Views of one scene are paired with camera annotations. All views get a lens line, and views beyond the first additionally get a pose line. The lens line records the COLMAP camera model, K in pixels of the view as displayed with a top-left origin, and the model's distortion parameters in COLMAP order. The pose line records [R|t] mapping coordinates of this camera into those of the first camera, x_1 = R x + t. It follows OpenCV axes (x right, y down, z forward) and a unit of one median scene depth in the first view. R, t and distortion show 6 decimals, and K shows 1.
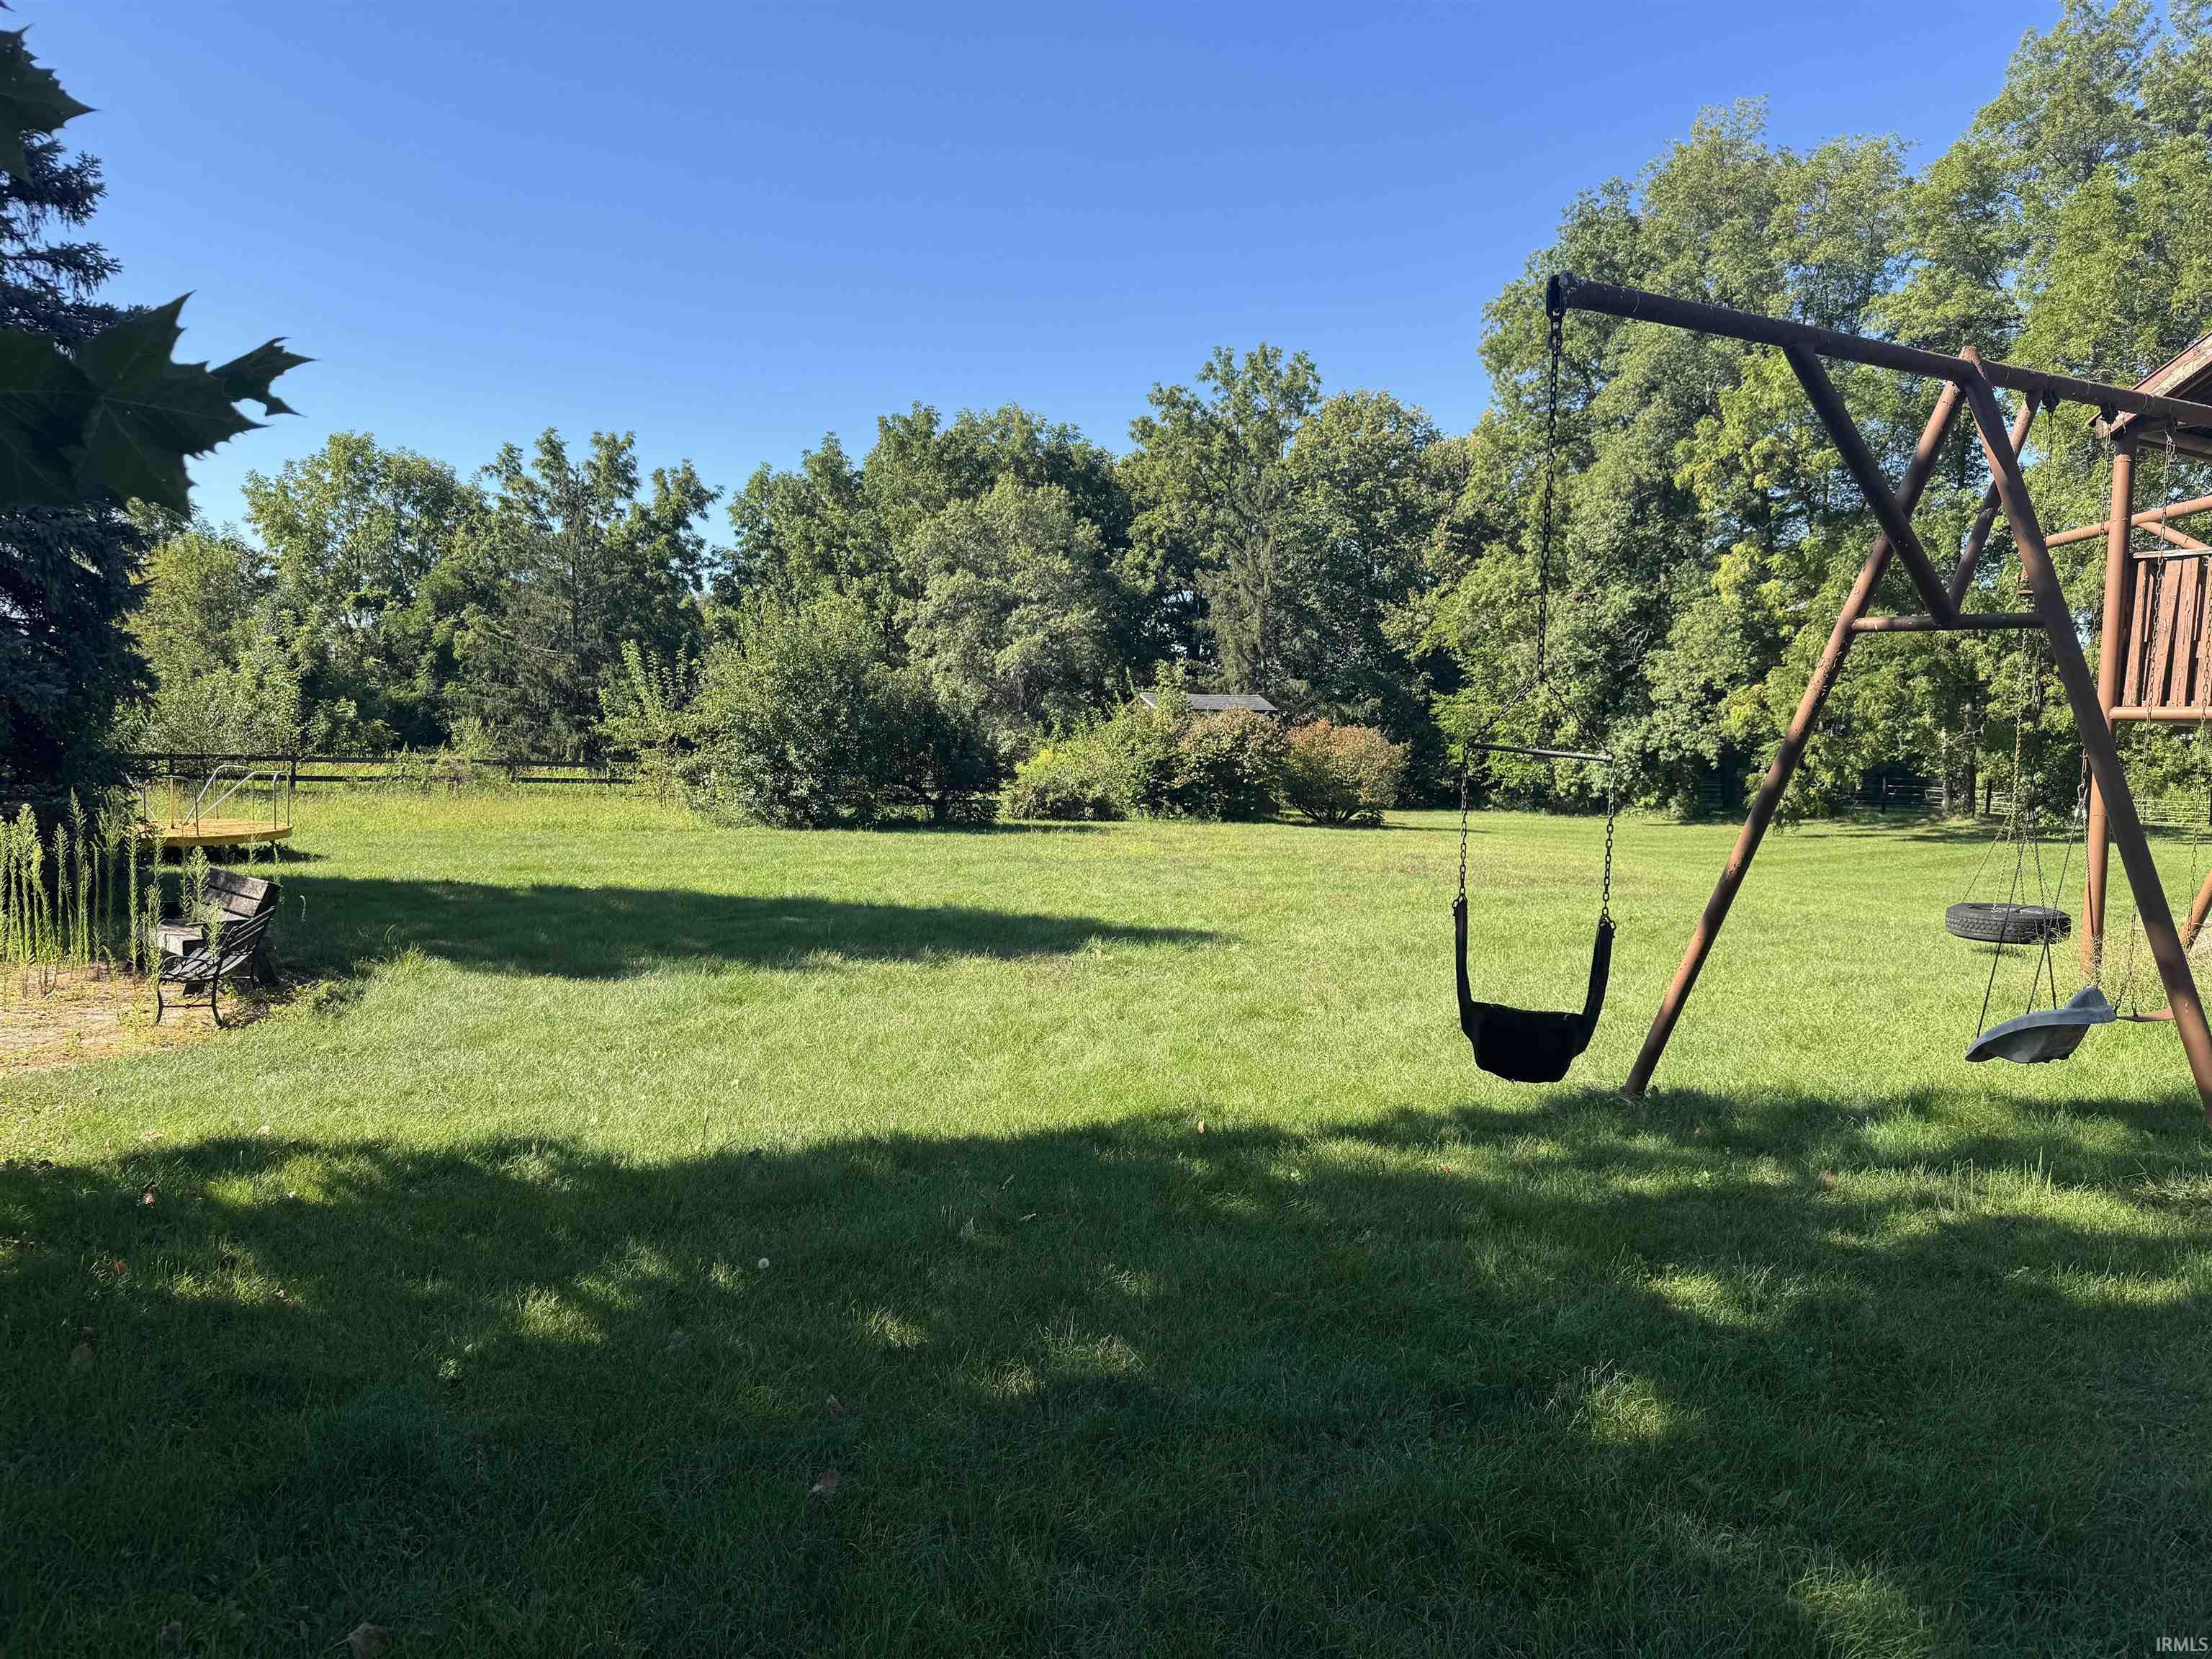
lens RADIAL K [[1549.9, 0, 1104.4], [0, 1549.9, 831.7], [0, 0, 1]] dist [-0.001526, 0.000148]
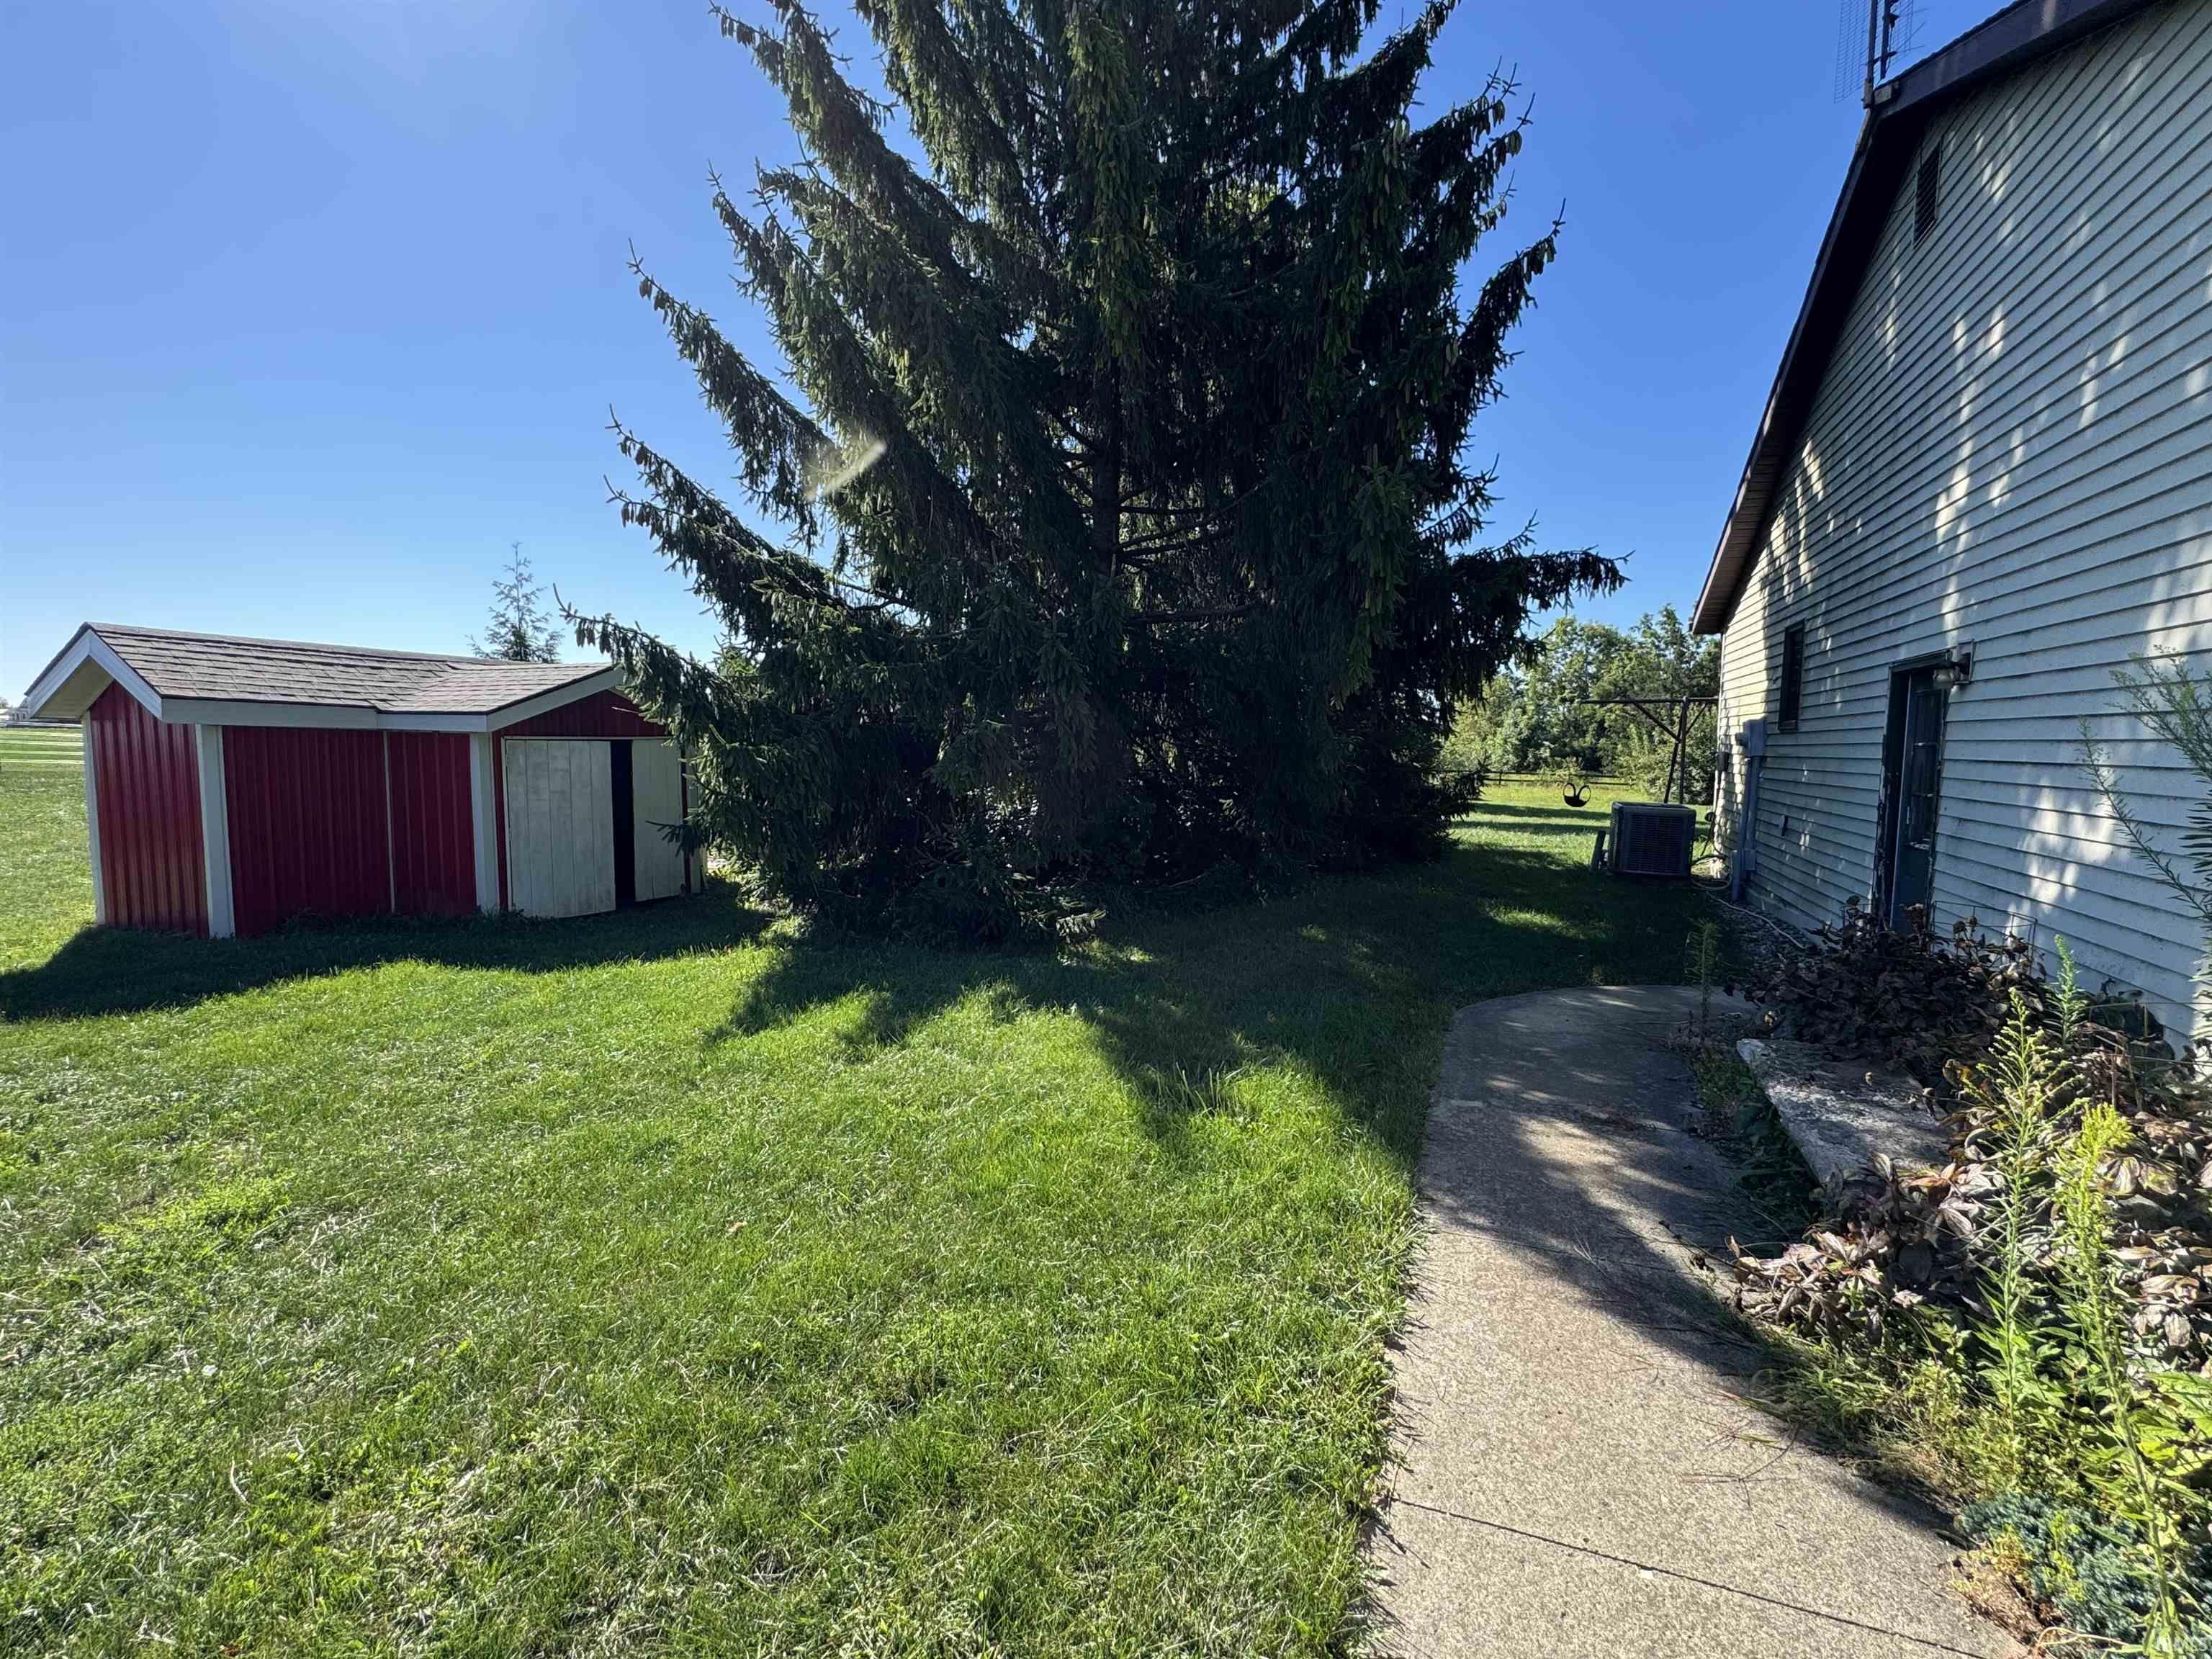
lens RADIAL K [[964.0, 0, 1107.2], [0, 964.0, 826.9], [0, 0, 1]] dist [-0.001402, -0.000241]
pose [[0.602793, 0.060738, -0.795583, 0.181764], [-0.059806, 0.997733, 0.030858, 0.016623], [0.795653, 0.028980, 0.605059, -0.248210]]
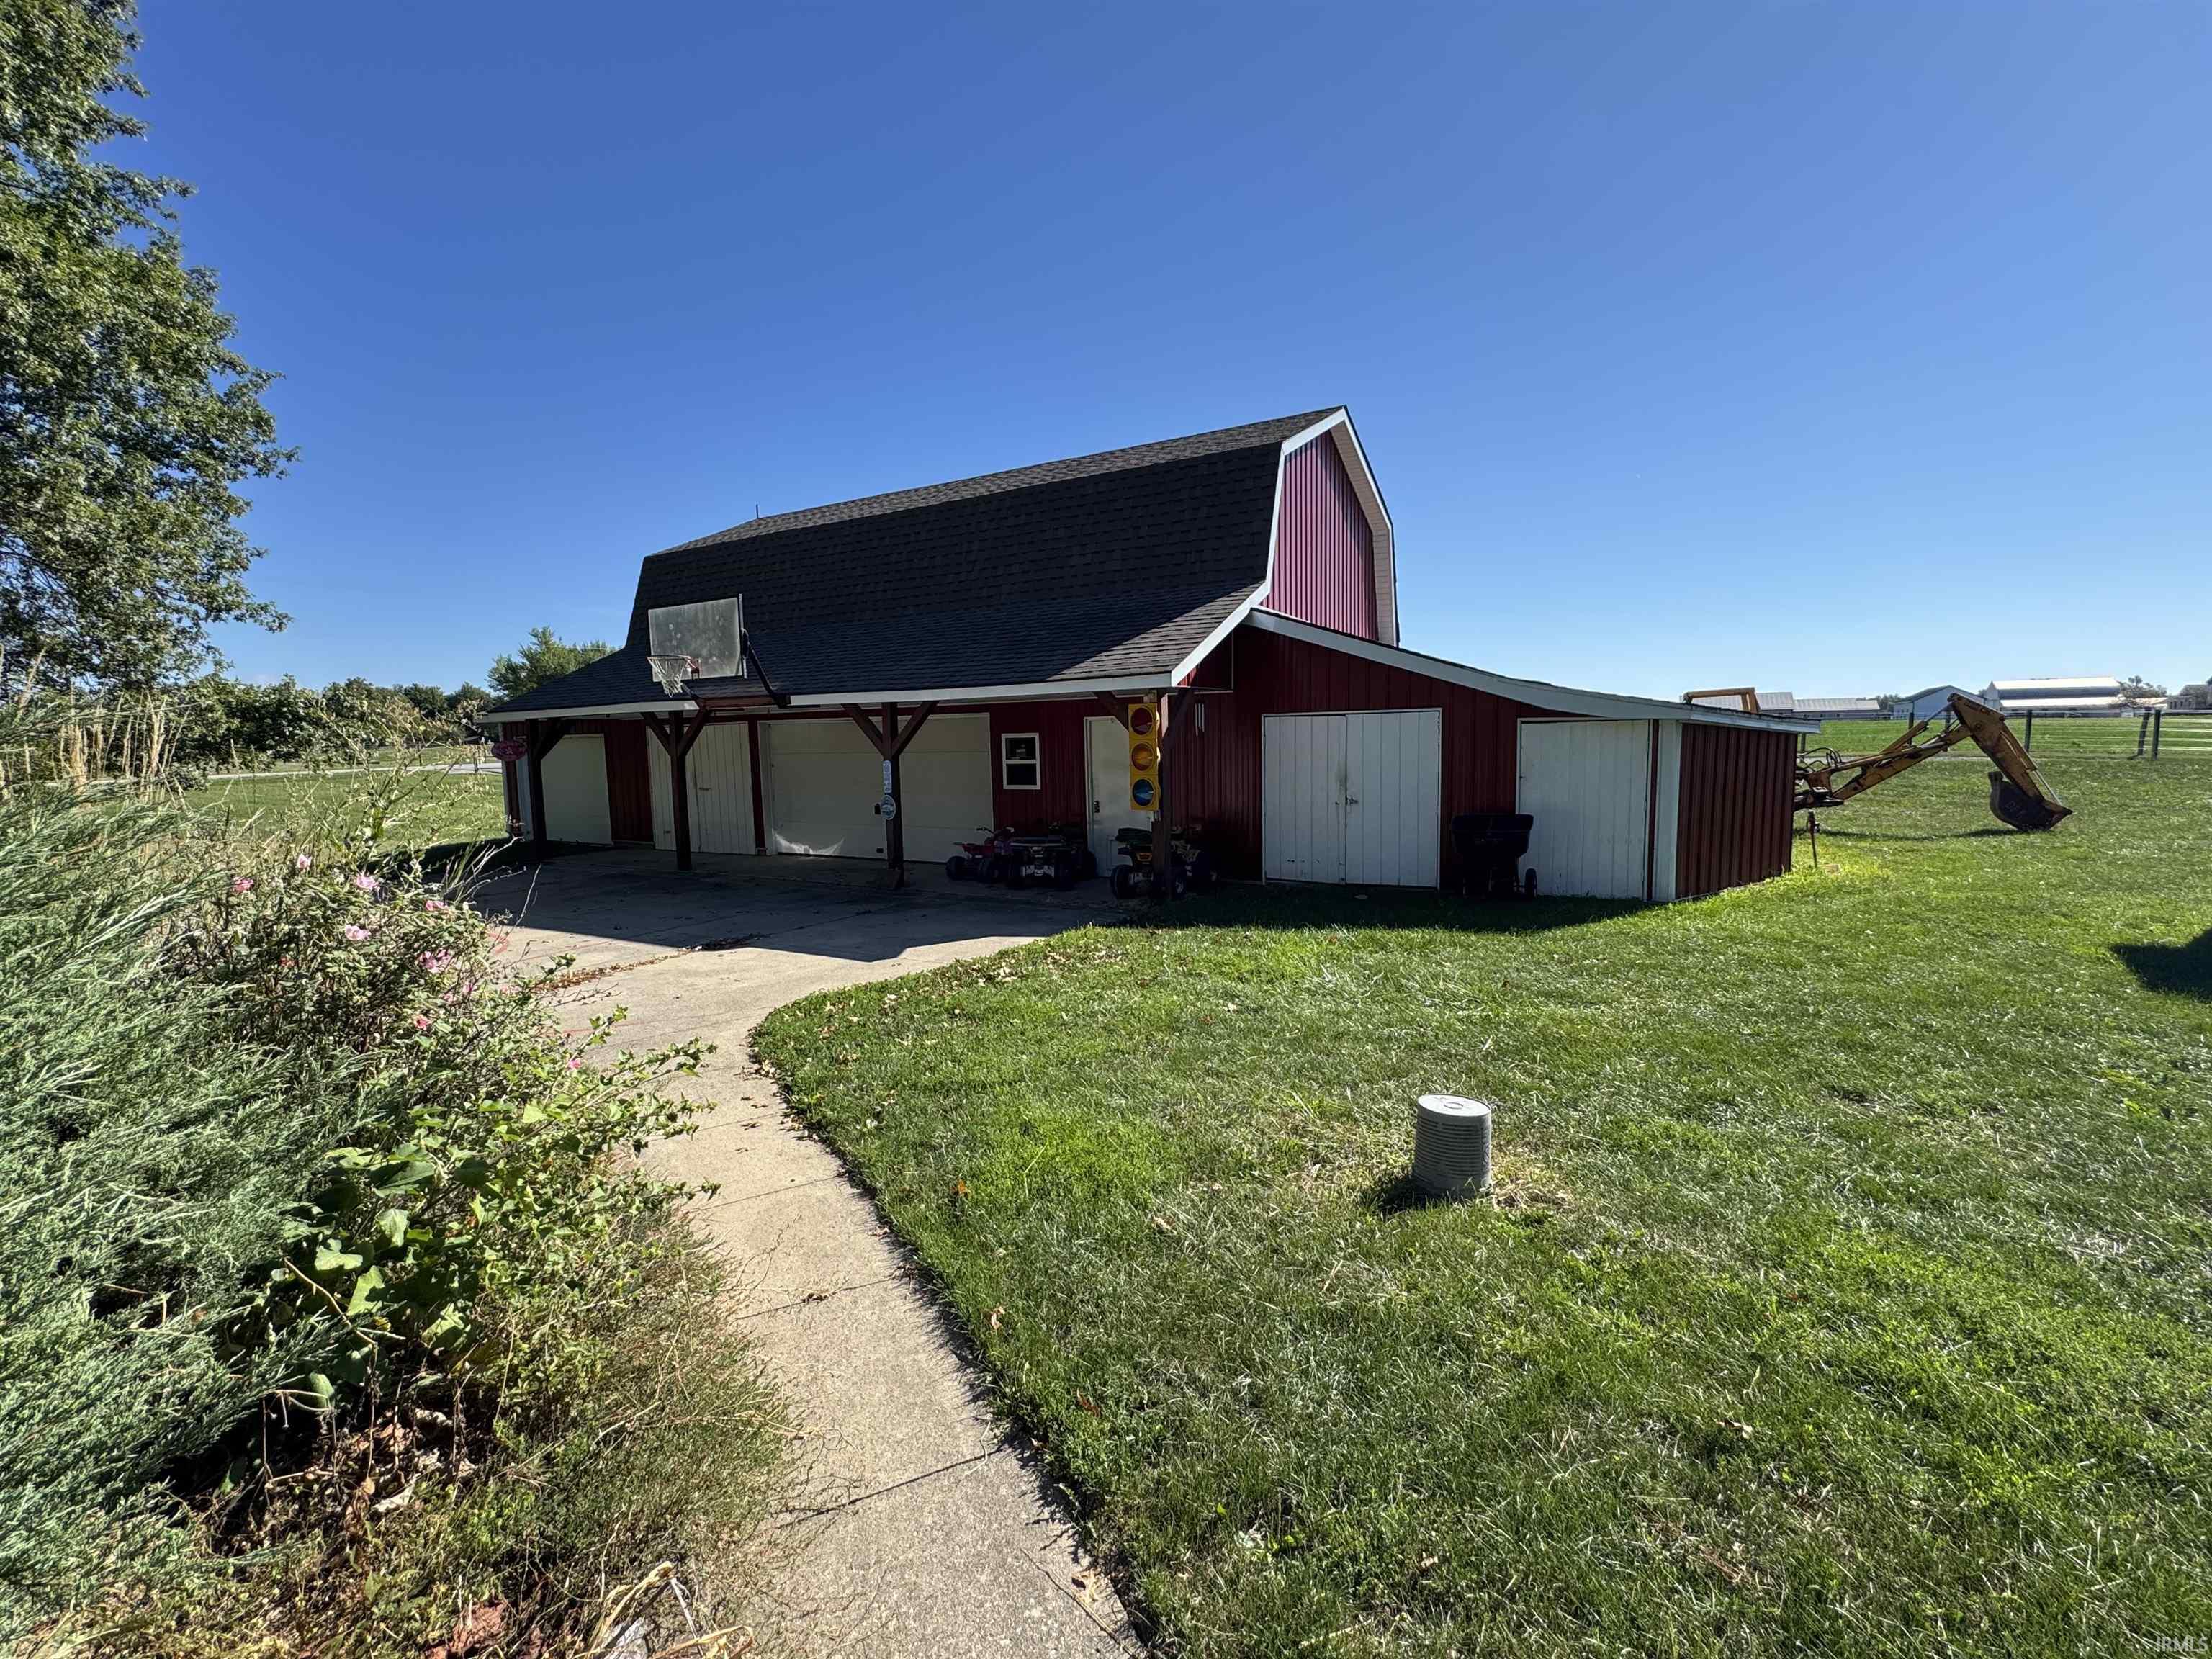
lens RADIAL K [[964.0, 0, 1106.9], [0, 964.0, 835.5], [0, 0, 1]] dist [-0.001402, -0.000241]
pose [[-0.857887, 0.051328, -0.511268, 0.340261], [-0.034877, 0.986887, 0.157600, 0.020296], [0.512653, 0.153034, -0.844847, -0.270207]]
